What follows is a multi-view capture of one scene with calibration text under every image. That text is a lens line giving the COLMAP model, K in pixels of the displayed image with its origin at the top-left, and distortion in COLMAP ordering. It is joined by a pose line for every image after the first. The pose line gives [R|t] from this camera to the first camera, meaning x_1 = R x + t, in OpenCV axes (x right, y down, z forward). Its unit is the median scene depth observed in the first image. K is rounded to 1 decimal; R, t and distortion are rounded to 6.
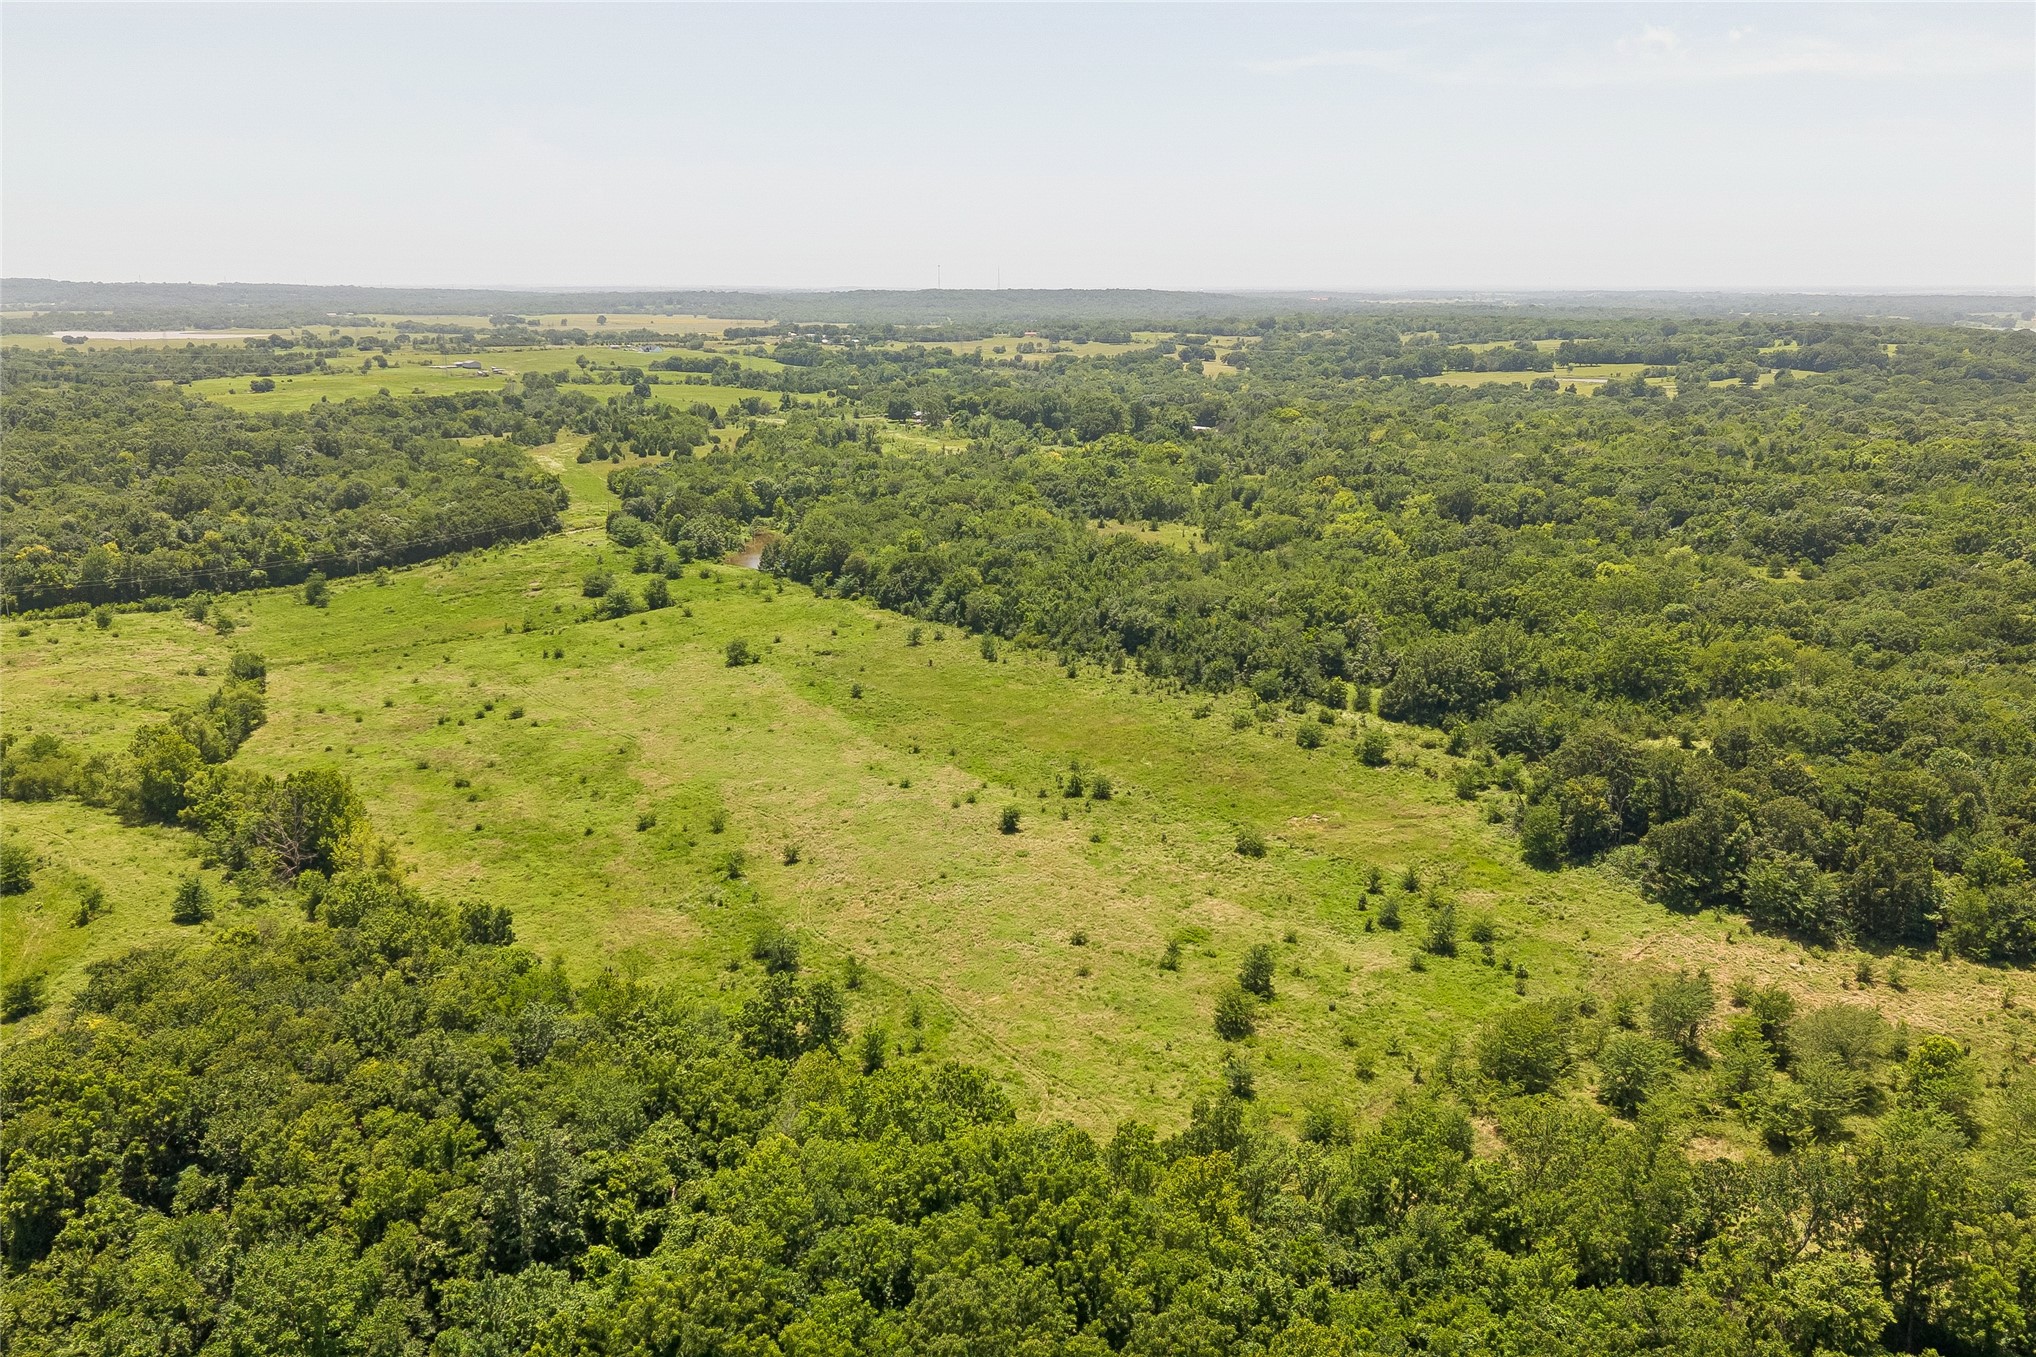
lens RADIAL K [[1562.3, 0, 1008.9], [0, 1562.3, 686.5], [0, 0, 1]] dist [0.133729, -0.225110]
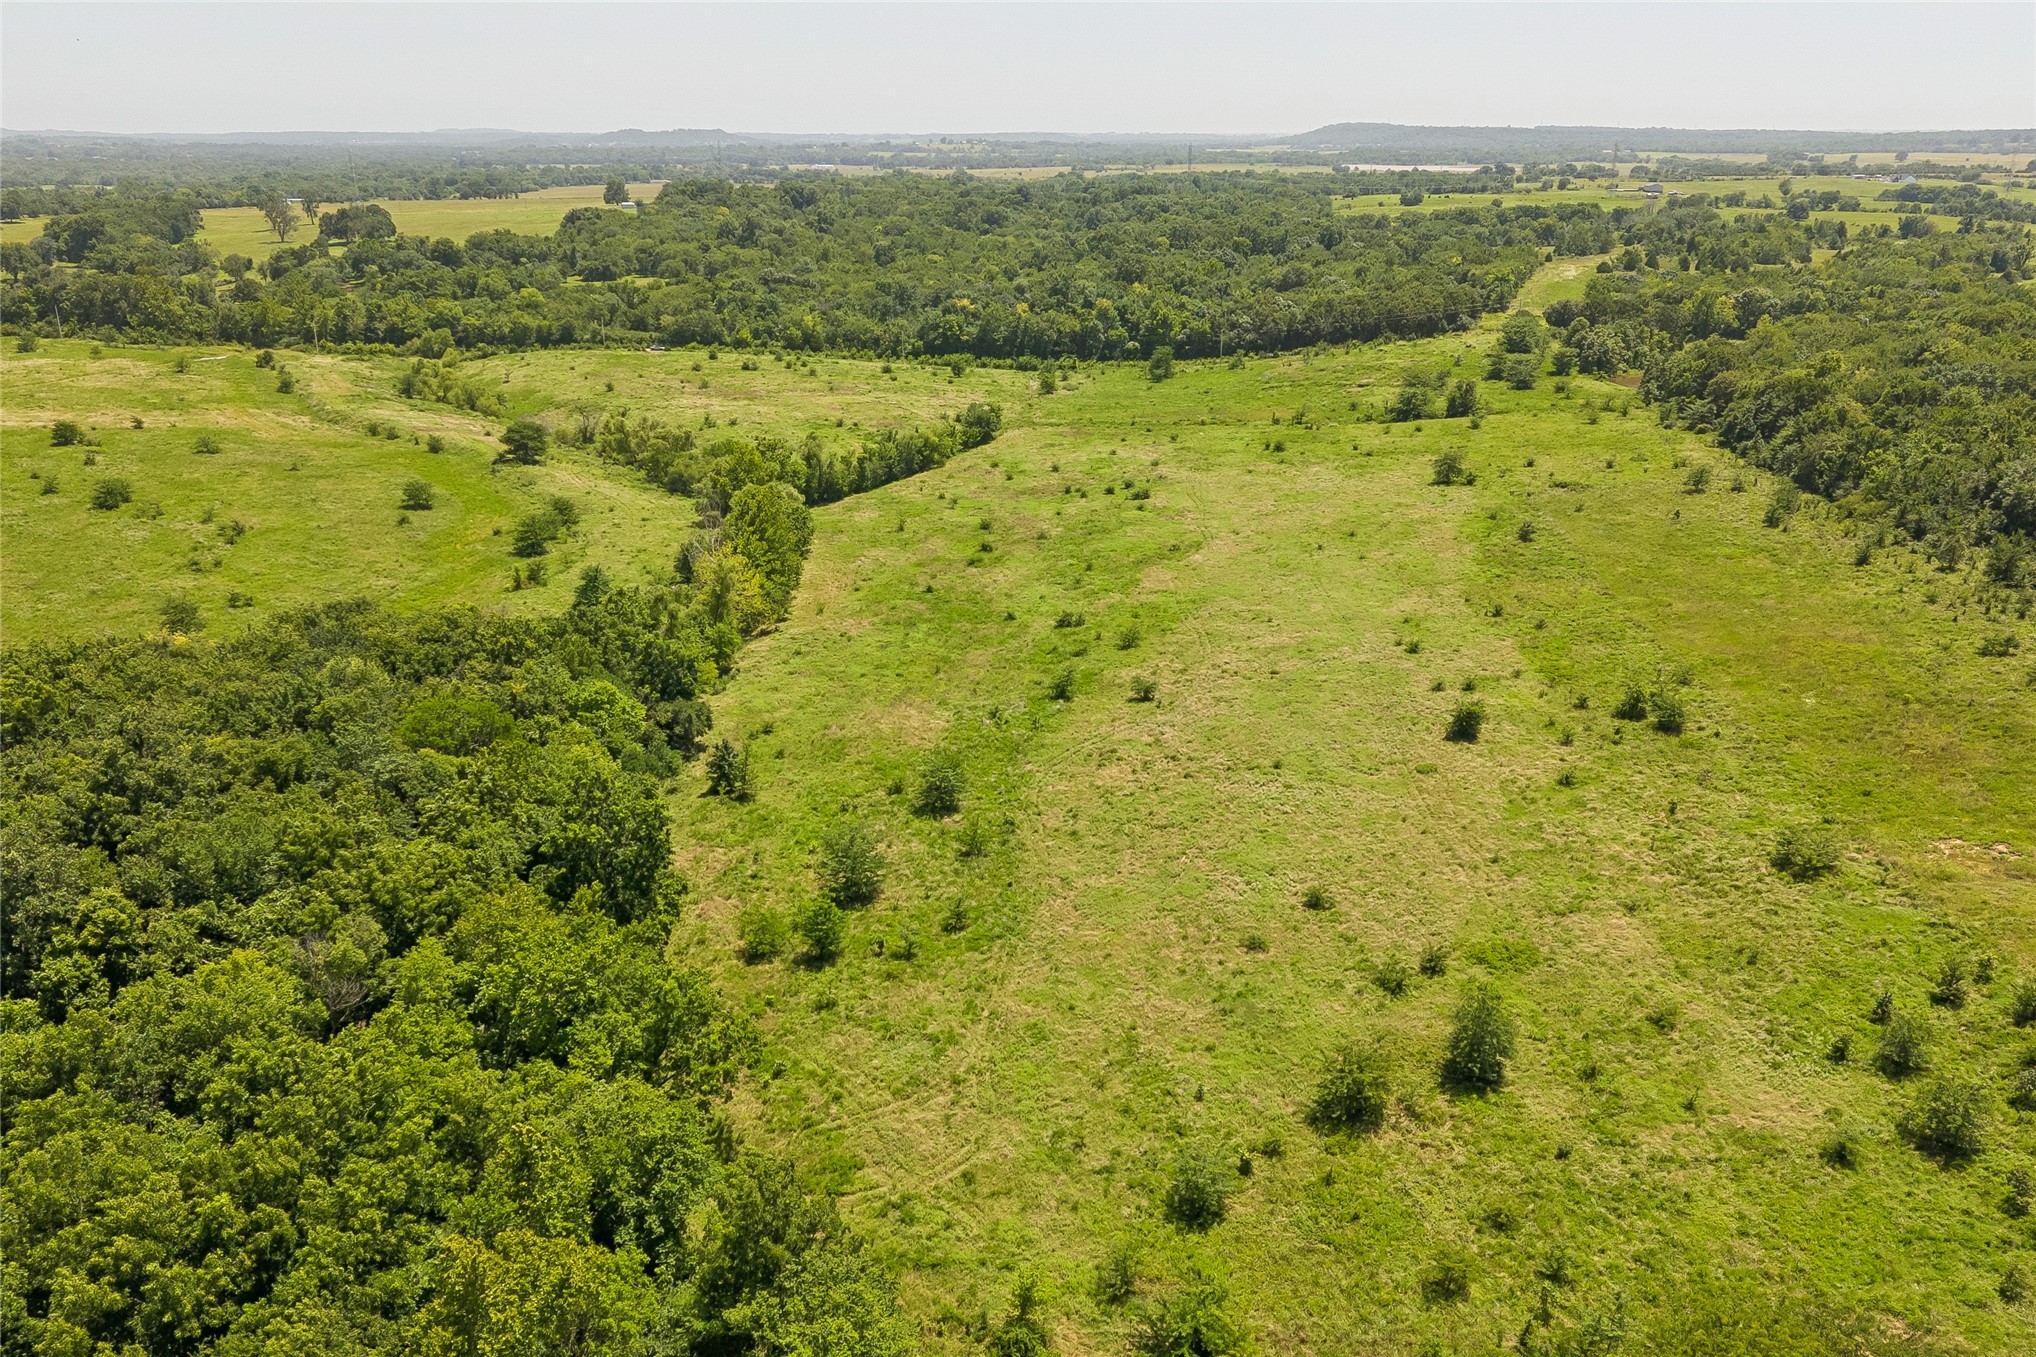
lens RADIAL K [[1596.5, 0, 1018.0], [0, 1596.5, 678.5], [0, 0, 1]] dist [0.167717, -0.493061]
pose [[0.724733, 0.216682, -0.654073, 0.166722], [-0.164626, 0.976227, 0.140996, 0.001870], [0.669075, 0.005493, 0.743175, 0.205755]]
